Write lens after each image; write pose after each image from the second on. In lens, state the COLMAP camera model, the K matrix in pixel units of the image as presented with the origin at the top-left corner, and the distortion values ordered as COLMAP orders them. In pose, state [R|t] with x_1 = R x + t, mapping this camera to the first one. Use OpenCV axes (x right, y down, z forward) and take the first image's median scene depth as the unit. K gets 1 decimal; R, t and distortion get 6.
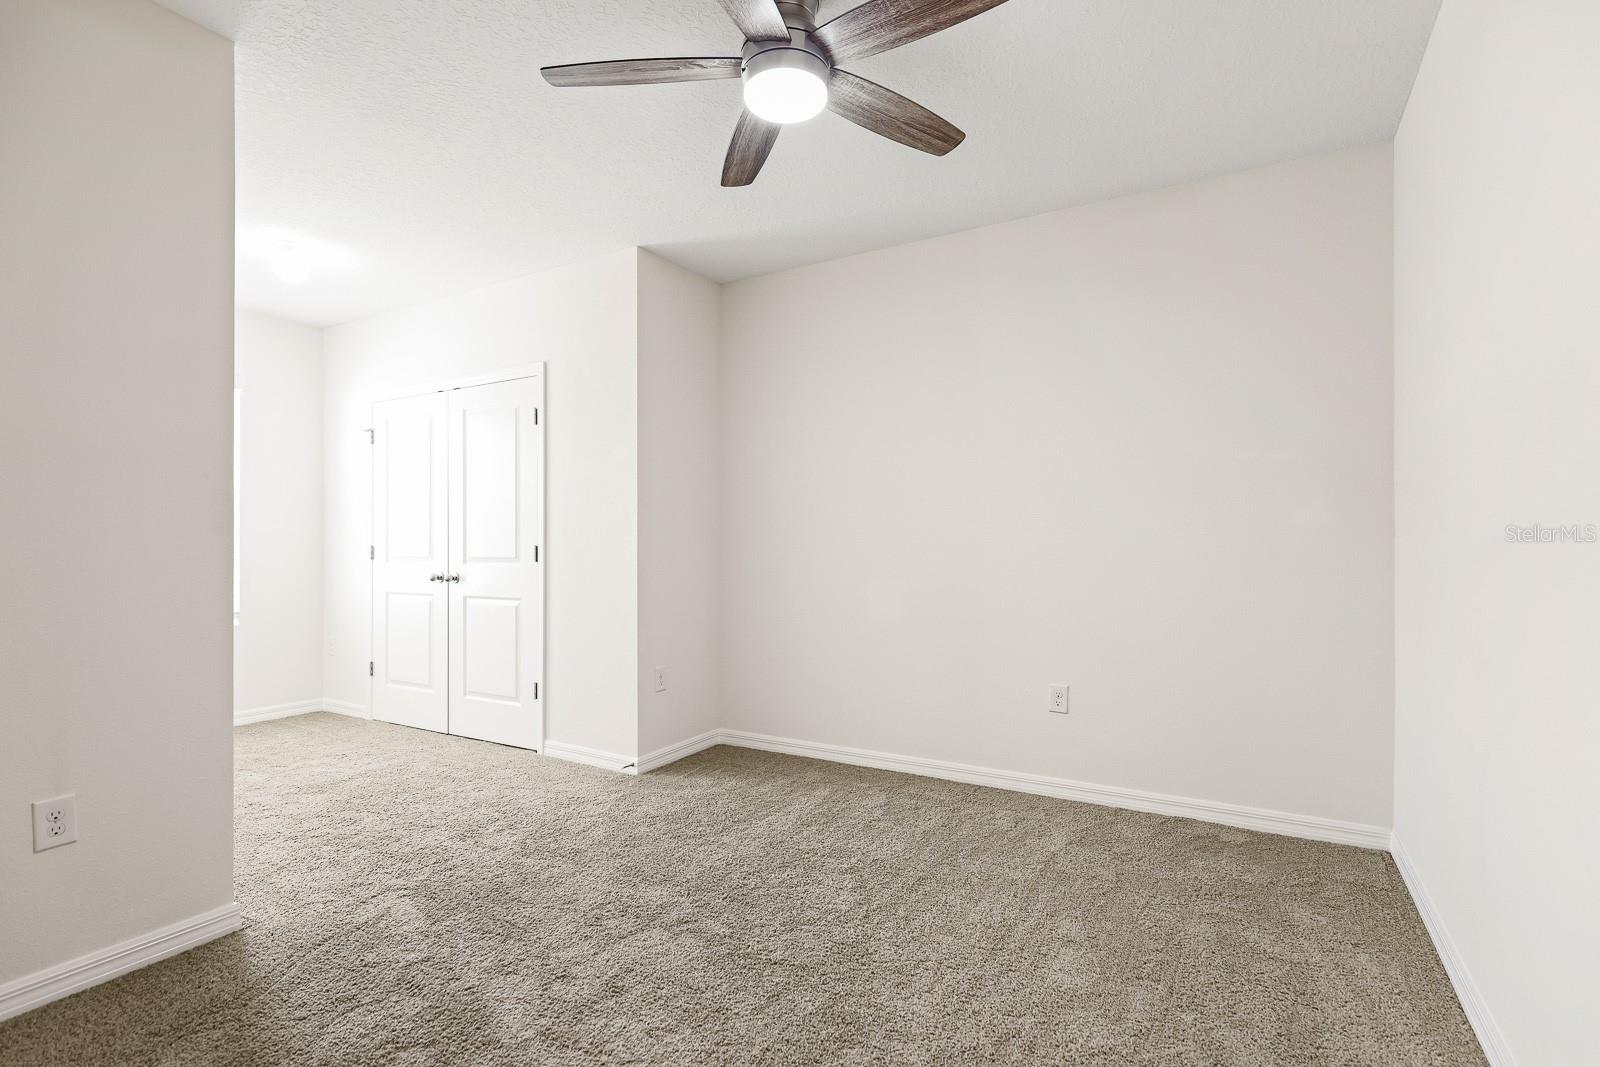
lens RADIAL K [[762.9, 0, 800.8], [0, 762.9, 538.0], [0, 0, 1]] dist [0.028002, 0.001319]
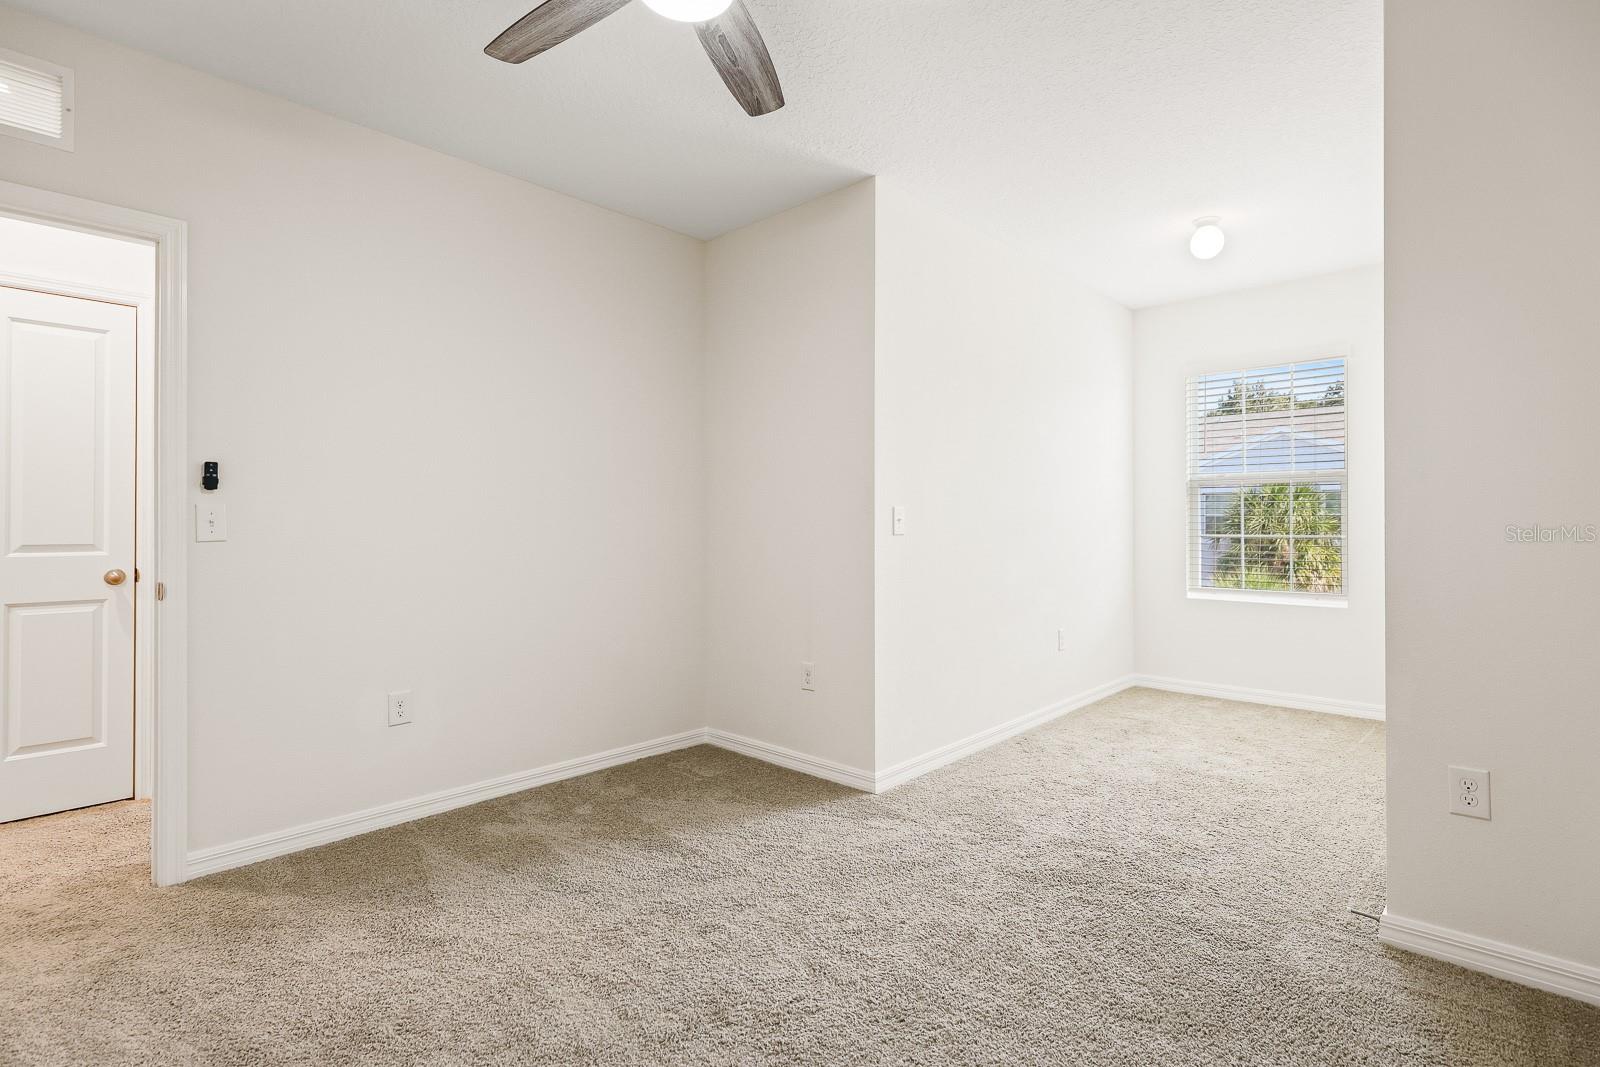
lens RADIAL K [[762.9, 0, 803.1], [0, 762.9, 527.5], [0, 0, 1]] dist [0.028002, 0.001319]
pose [[-0.203199, 0.005538, -0.979122, 0.482613], [0.016945, 0.999854, 0.002139, 0.003386], [0.978991, -0.016156, -0.203263, 0.816120]]
